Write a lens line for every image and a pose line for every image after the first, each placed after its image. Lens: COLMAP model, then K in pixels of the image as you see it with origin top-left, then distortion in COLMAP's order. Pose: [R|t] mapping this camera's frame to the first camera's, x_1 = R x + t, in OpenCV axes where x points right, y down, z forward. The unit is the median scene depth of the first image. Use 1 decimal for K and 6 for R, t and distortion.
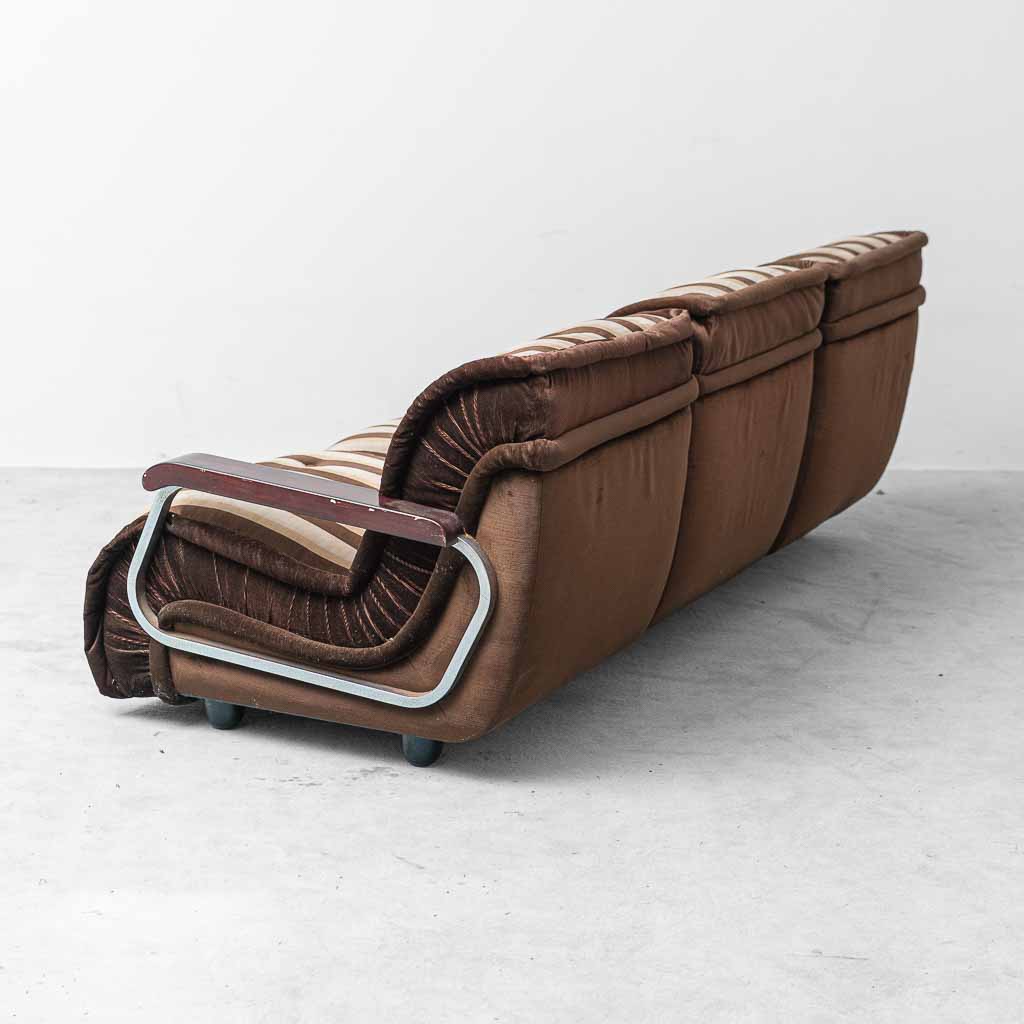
lens RADIAL K [[2314.1, 0, 512.0], [0, 2314.1, 512.0], [0, 0, 1]] dist [-0.014857, 0.135664]
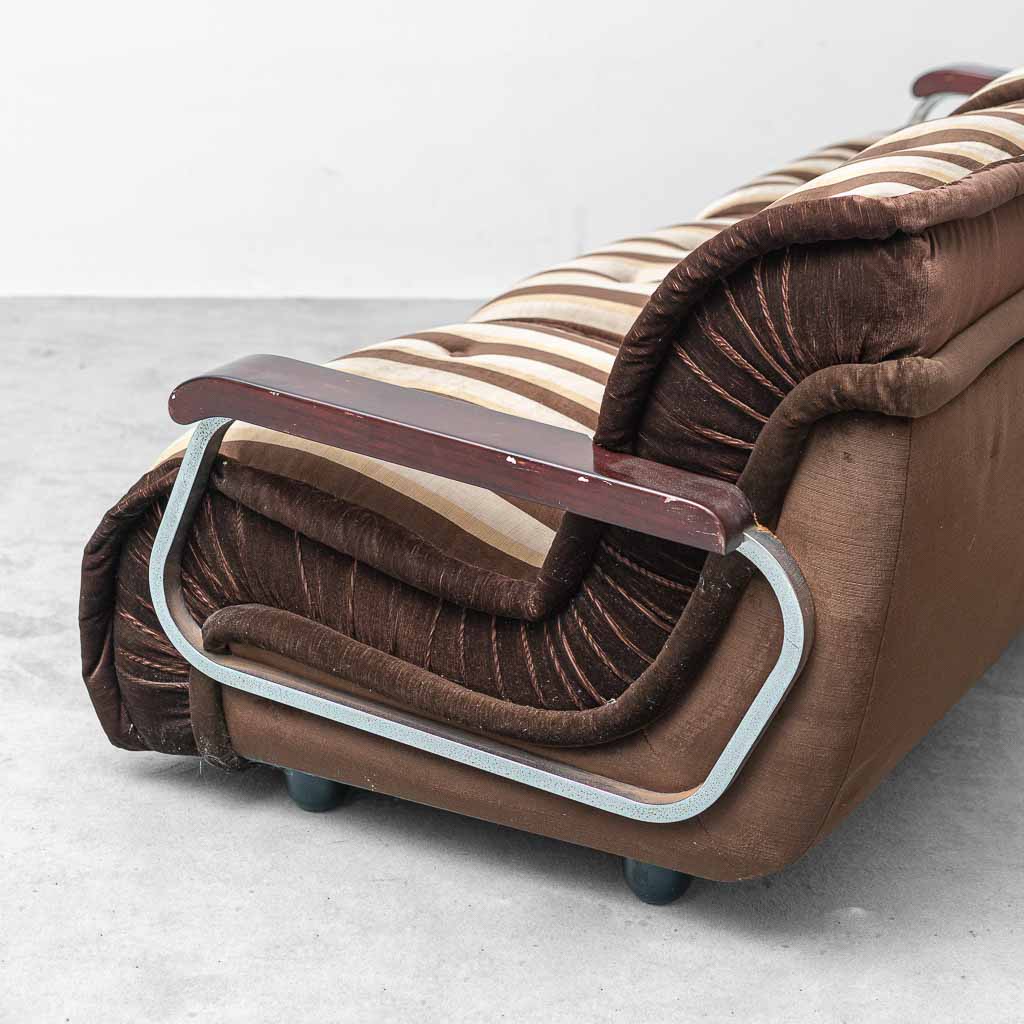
lens RADIAL K [[2314.1, 0, 512.0], [0, 2314.1, 512.0], [0, 0, 1]] dist [-0.014857, 0.135664]
pose [[0.998970, 0.007055, -0.044832, -0.051206], [-0.001970, 0.993652, 0.112484, -0.052255], [0.045341, -0.112280, 0.992642, 0.445805]]
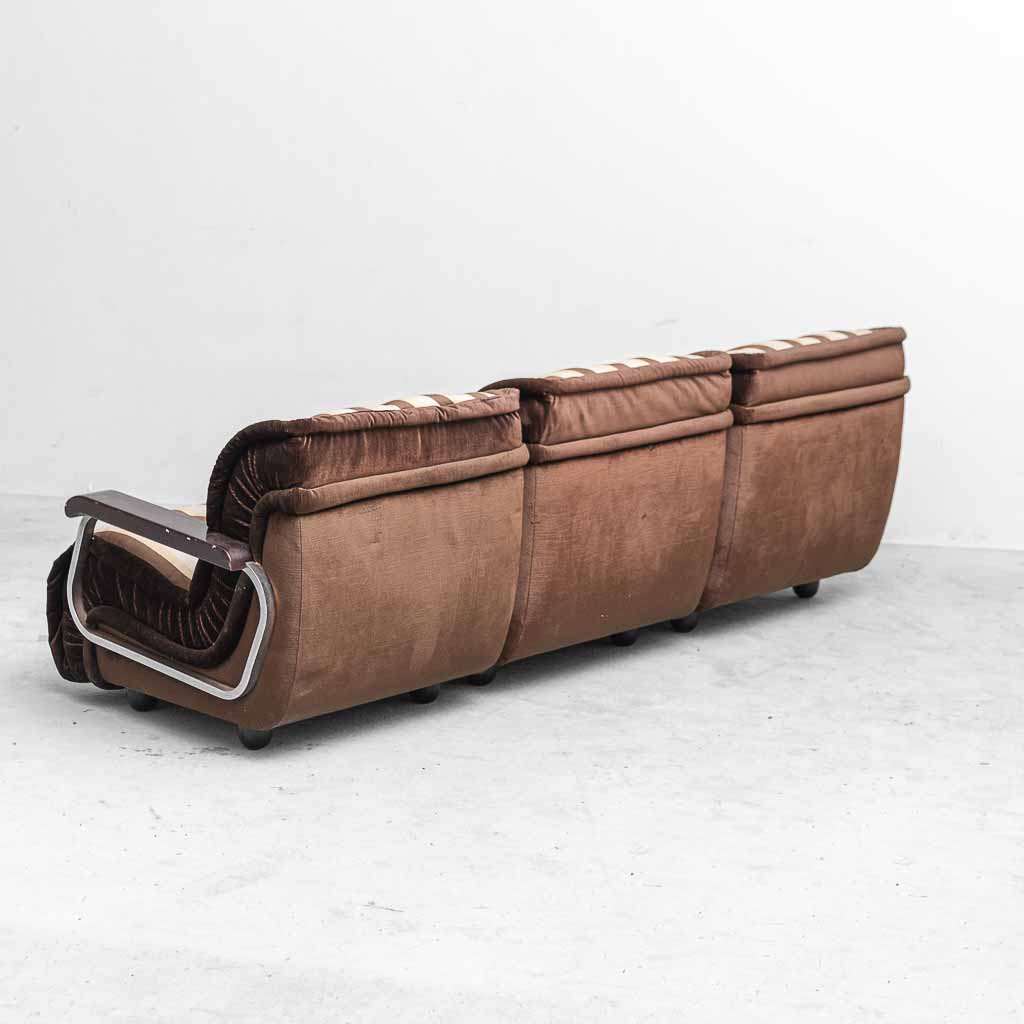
lens RADIAL K [[2314.1, 0, 512.0], [0, 2314.1, 512.0], [0, 0, 1]] dist [-0.014857, 0.135664]
pose [[0.942861, 0.044921, -0.330143, 0.504154], [-0.055918, 0.998150, -0.023886, 0.004823], [0.328459, 0.040982, 0.943629, -0.130542]]
